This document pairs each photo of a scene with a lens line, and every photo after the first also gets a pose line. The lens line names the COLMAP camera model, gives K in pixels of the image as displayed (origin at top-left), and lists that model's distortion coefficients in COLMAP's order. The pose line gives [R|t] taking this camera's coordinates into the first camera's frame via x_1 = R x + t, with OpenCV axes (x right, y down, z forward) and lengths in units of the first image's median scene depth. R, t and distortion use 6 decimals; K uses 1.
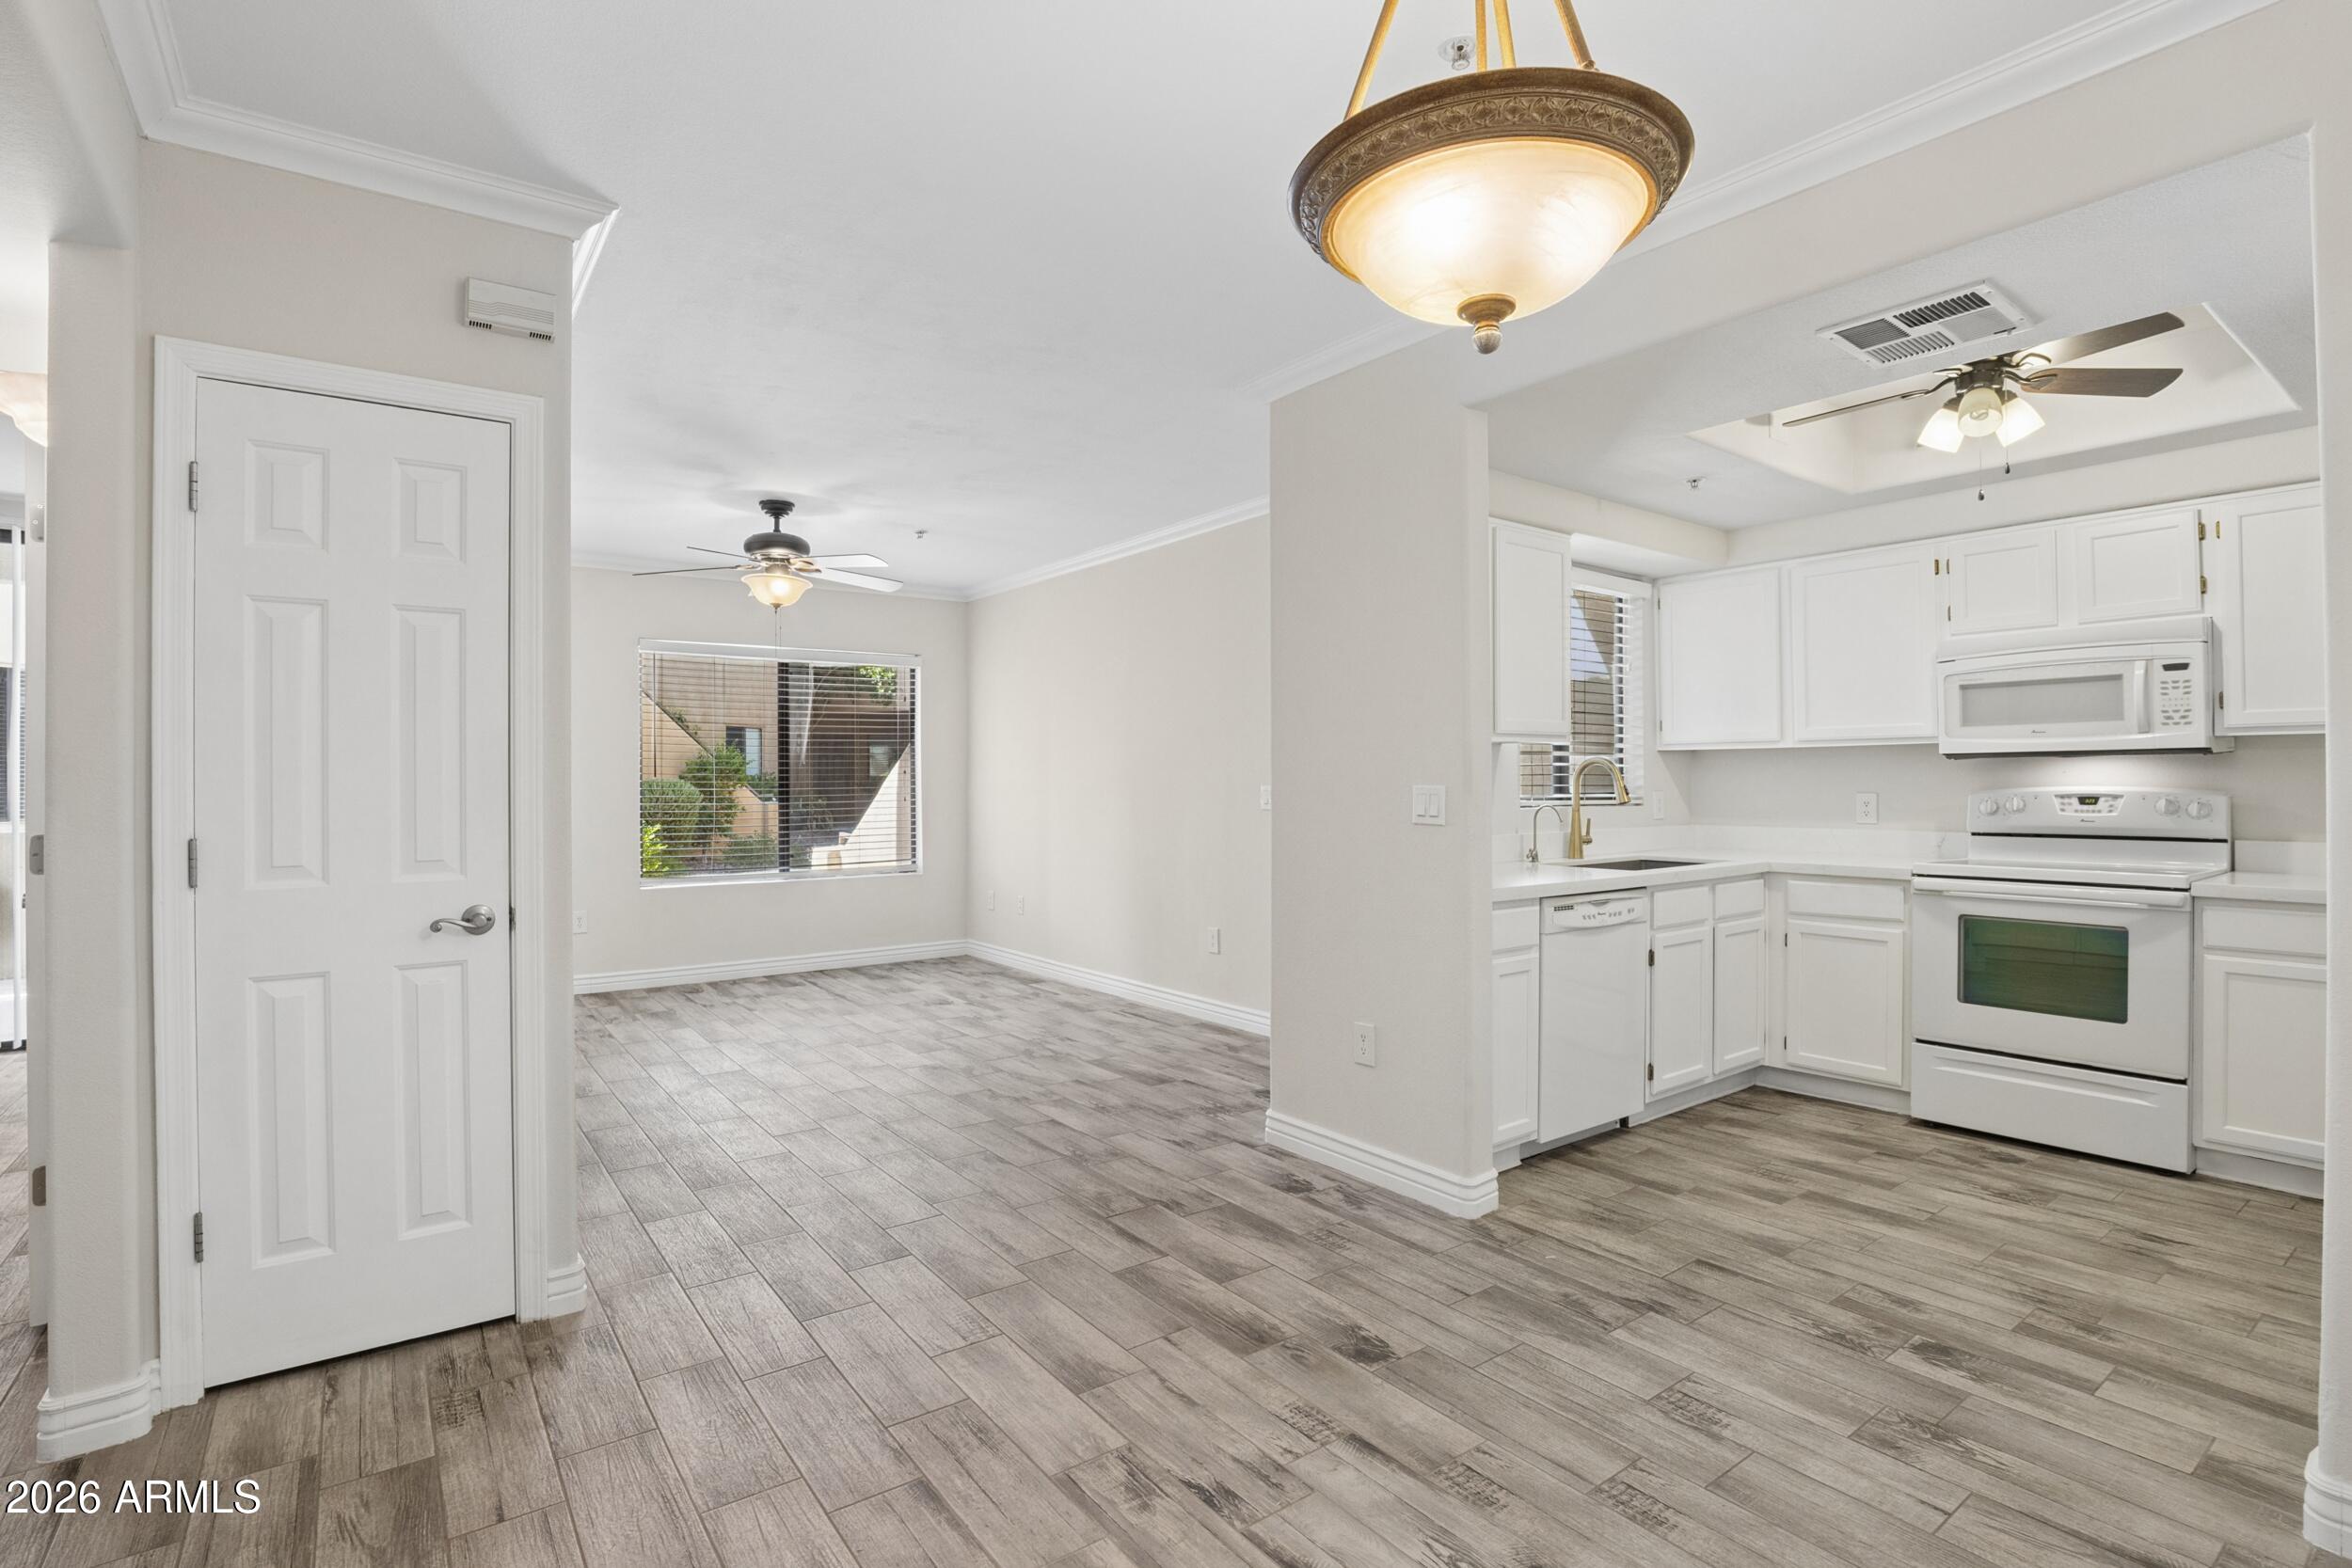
lens RADIAL K [[1110.9, 0, 1176.0], [0, 1110.9, 784.0], [0, 0, 1]] dist [-0.023127, -0.000322]
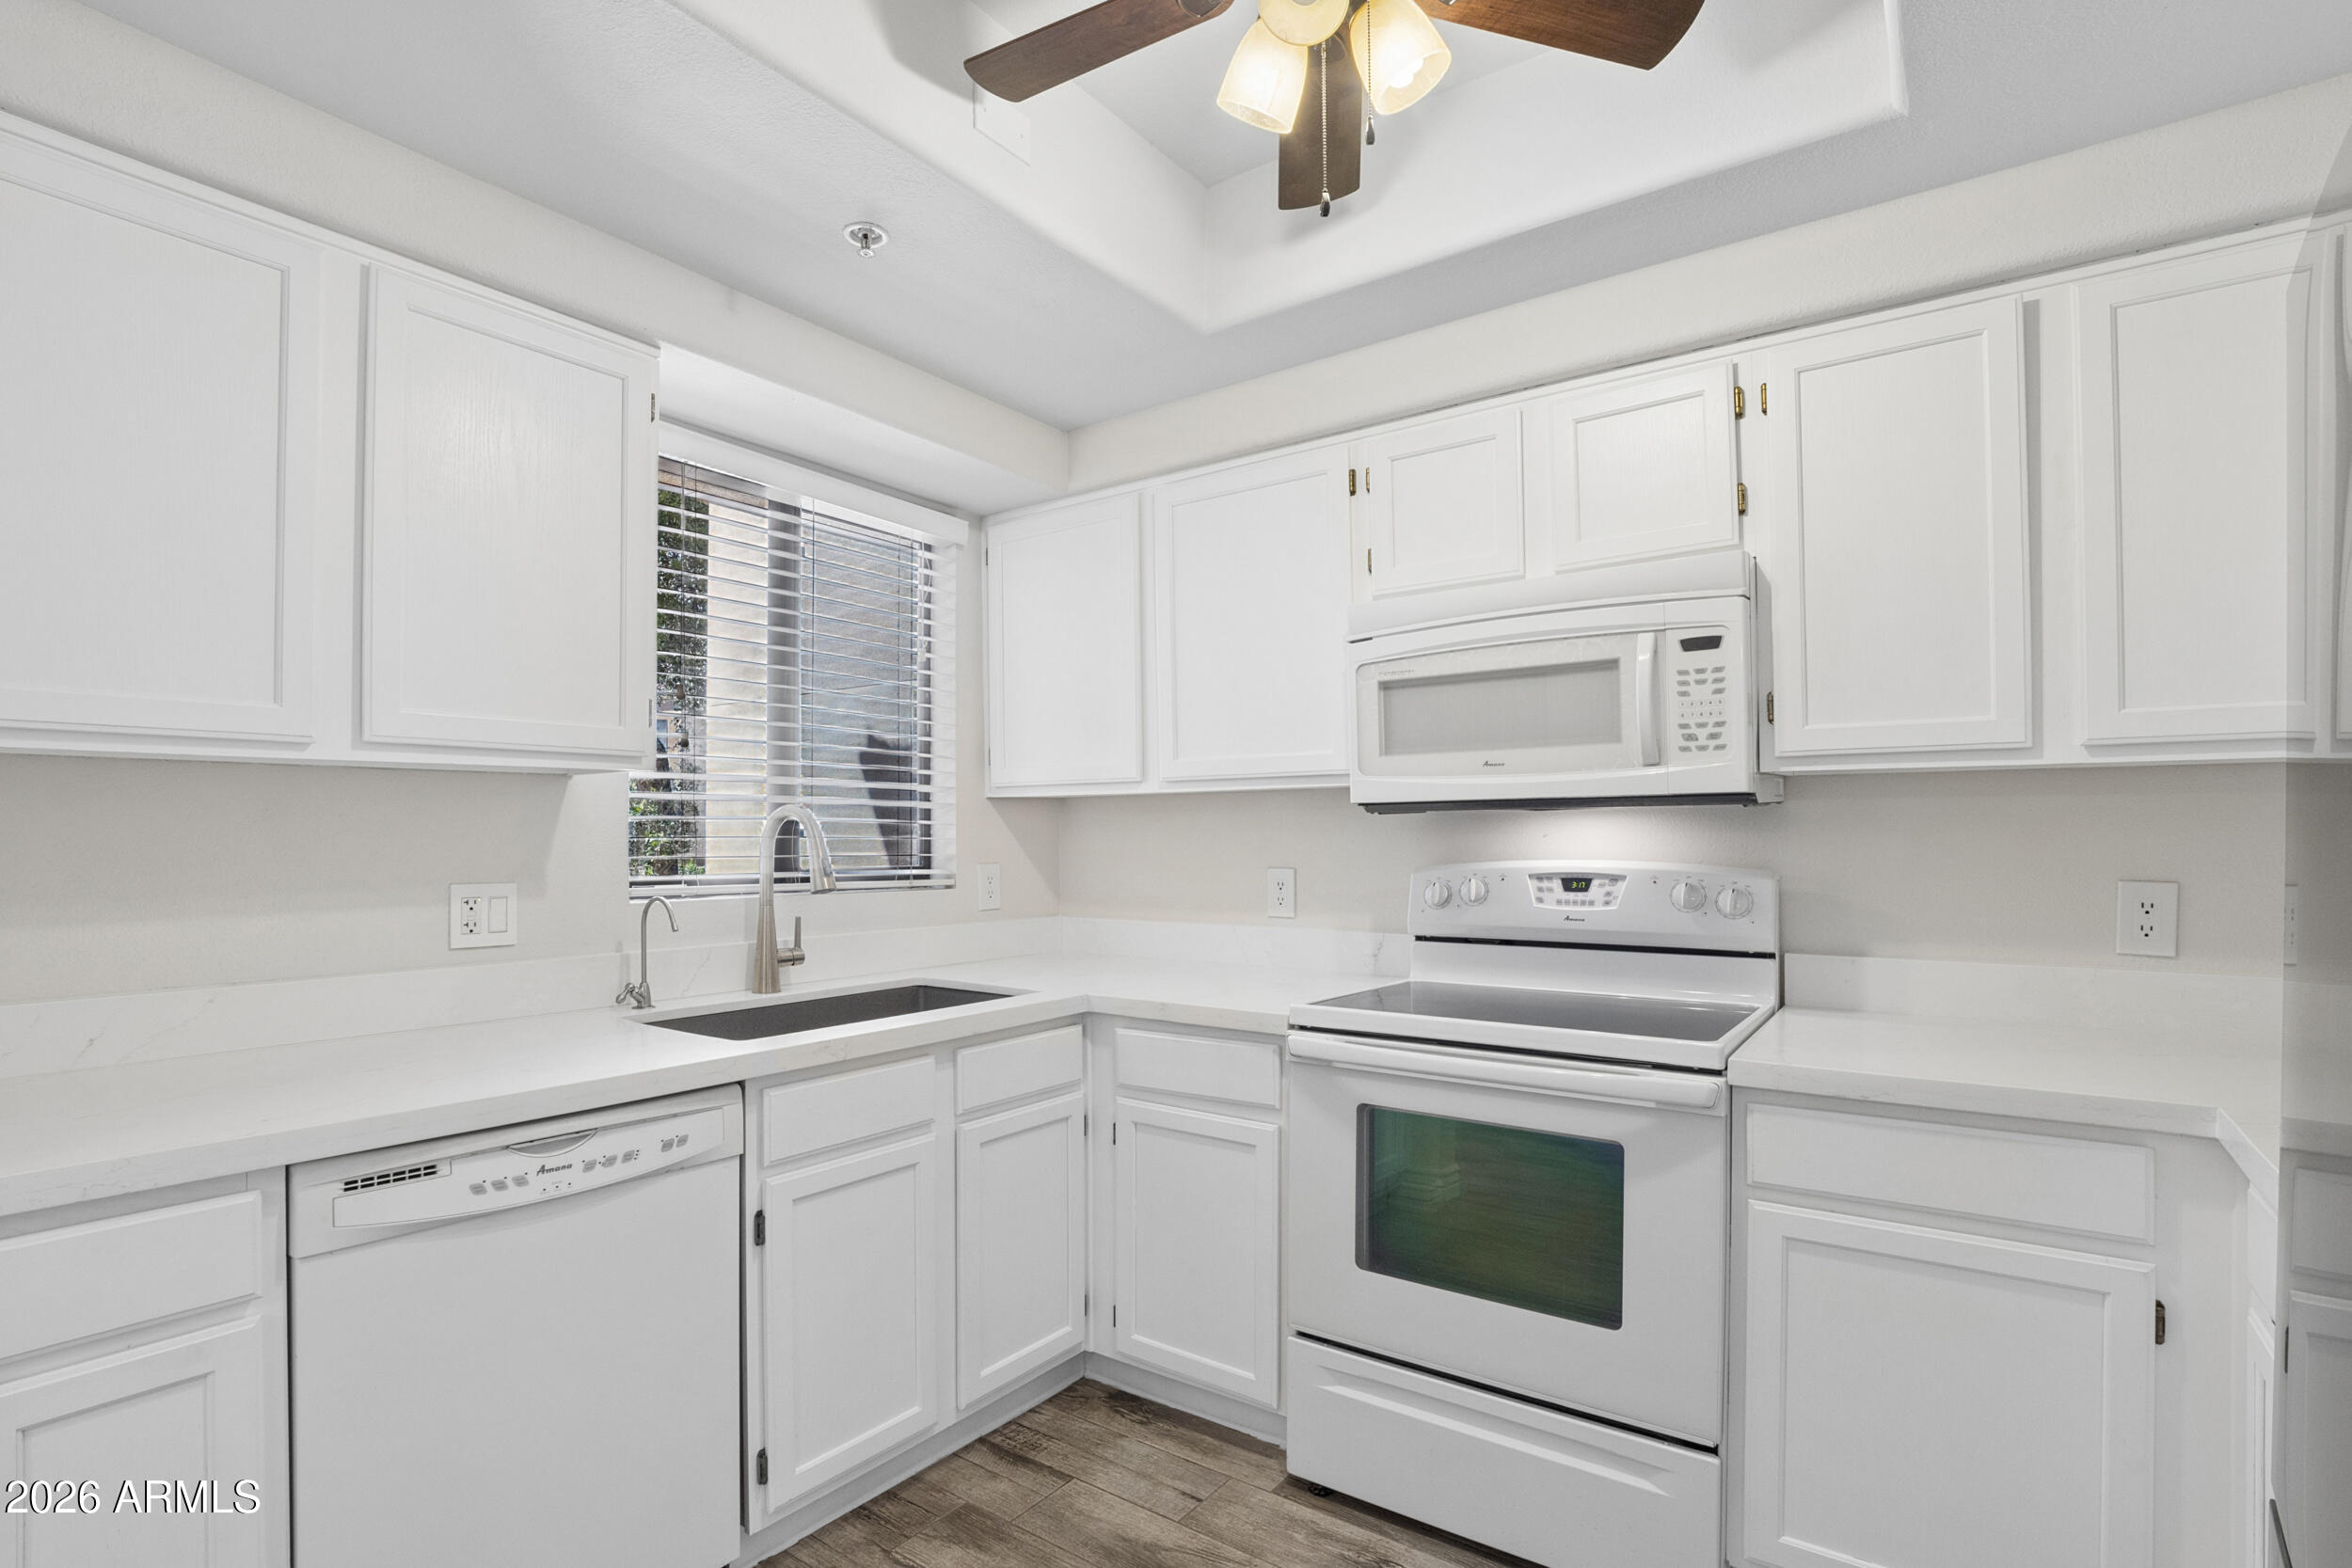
lens RADIAL K [[1098.9, 0, 1167.7], [0, 1098.9, 835.3], [0, 0, 1]] dist [-0.032801, -0.000308]
pose [[0.957699, 0.003536, 0.287749, 0.463971], [-0.001802, 0.999979, -0.006293, -0.007467], [-0.287765, 0.005508, 0.957685, 0.508863]]
